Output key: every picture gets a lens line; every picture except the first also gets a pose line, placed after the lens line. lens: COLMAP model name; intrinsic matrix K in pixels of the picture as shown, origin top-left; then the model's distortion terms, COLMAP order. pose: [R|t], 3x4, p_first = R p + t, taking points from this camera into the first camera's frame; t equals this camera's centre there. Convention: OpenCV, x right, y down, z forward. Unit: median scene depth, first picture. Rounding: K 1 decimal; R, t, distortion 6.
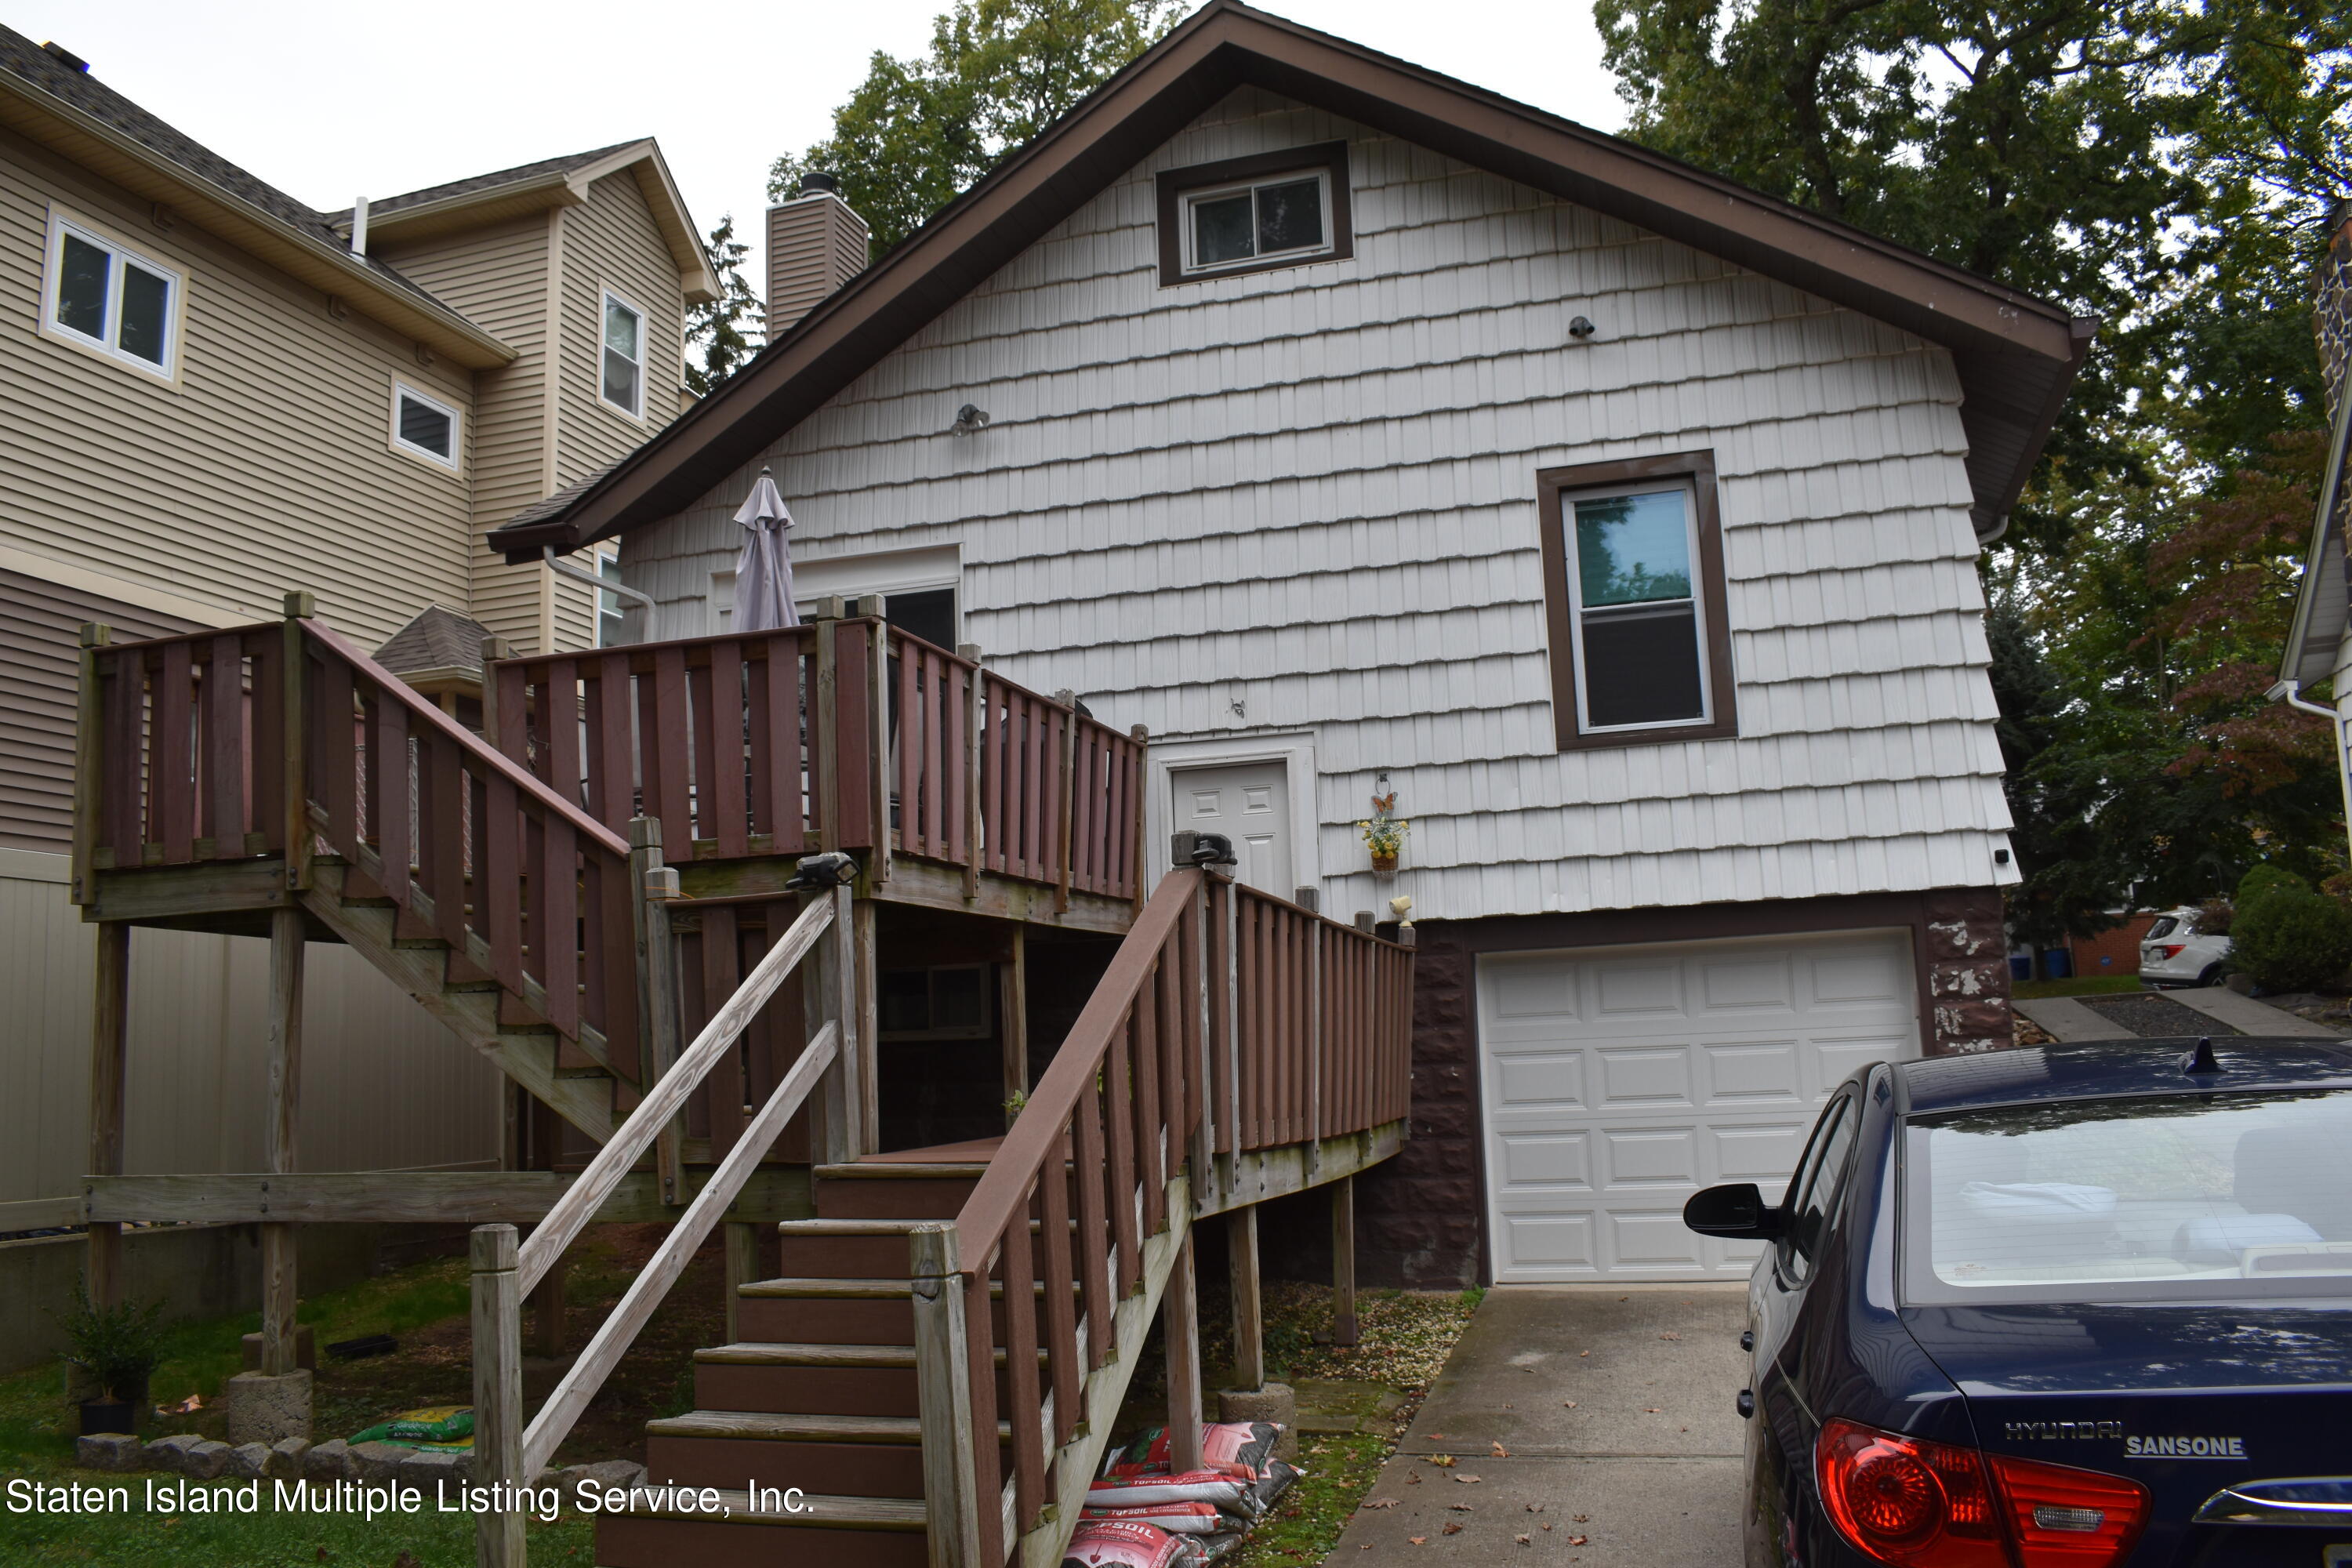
lens RADIAL K [[1867.4, 0, 1176.0], [0, 1867.4, 784.0], [0, 0, 1]] dist [-0.094847, 0.013300]
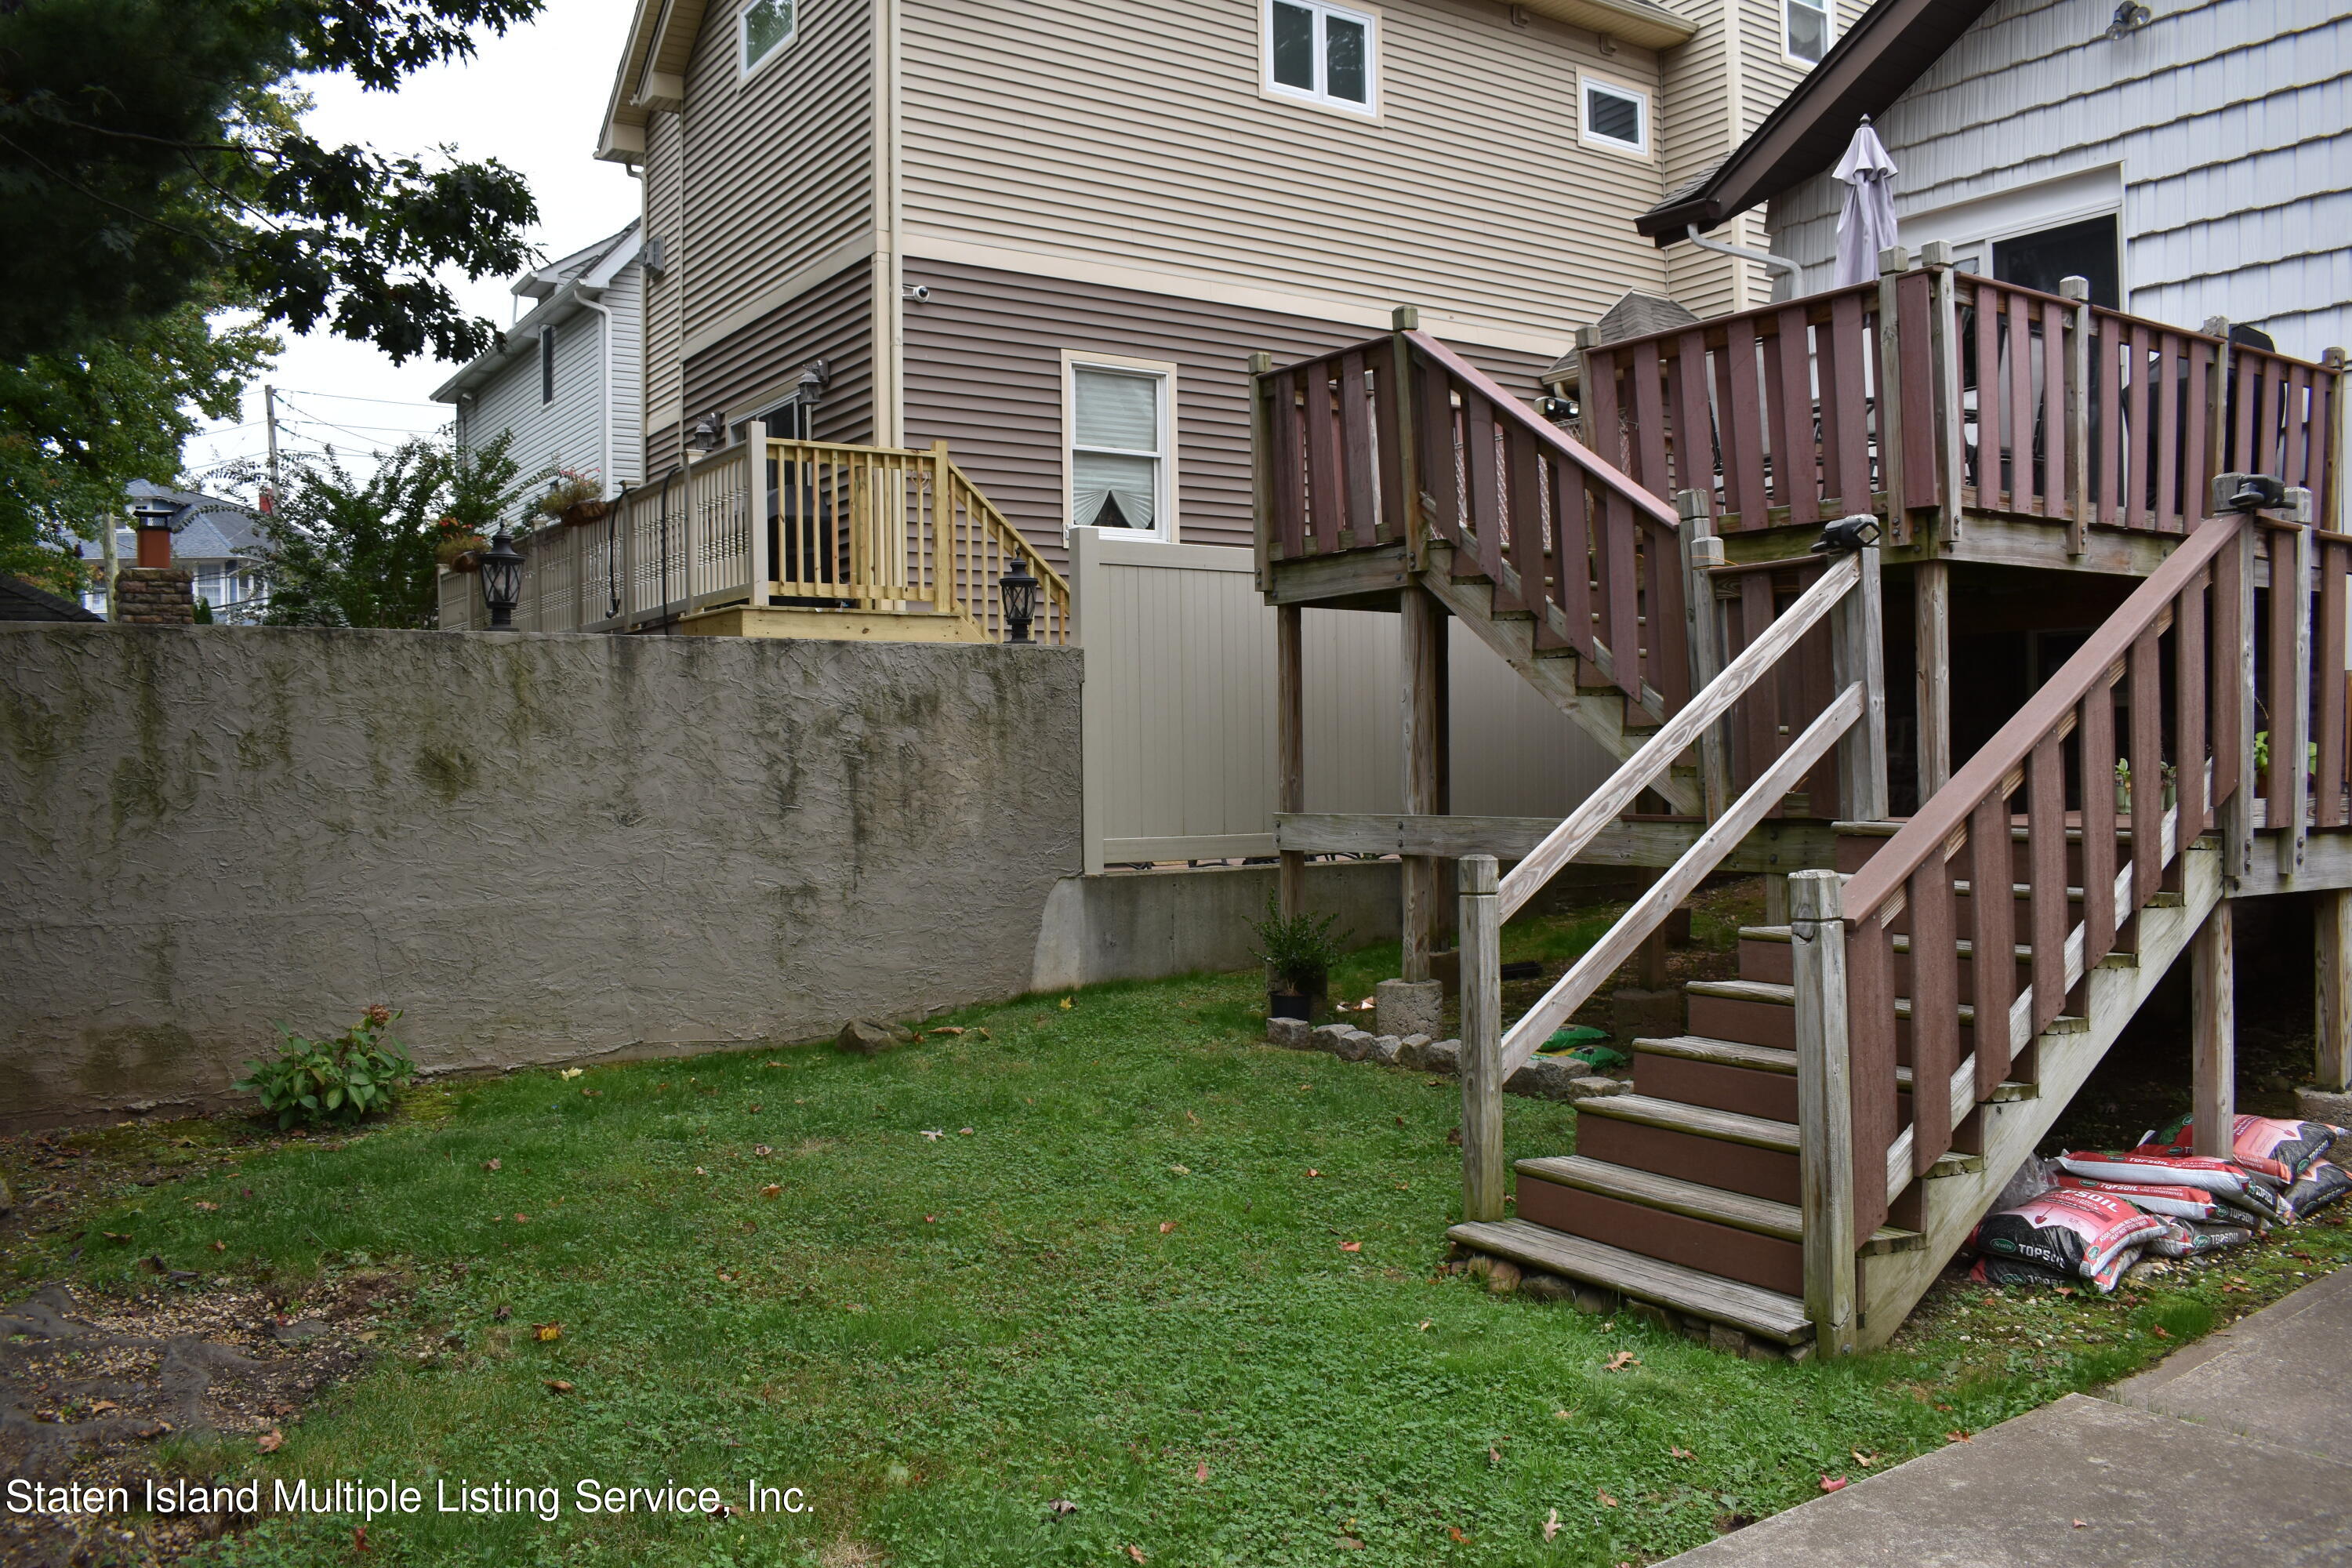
lens RADIAL K [[1875.6, 0, 1176.0], [0, 1875.6, 784.0], [0, 0, 1]] dist [-0.078552, 0.000848]
pose [[0.772202, 0.036295, -0.634339, 0.151333], [0.076191, 0.985873, 0.149159, 0.002684], [0.630792, -0.163512, 0.758529, -0.009680]]
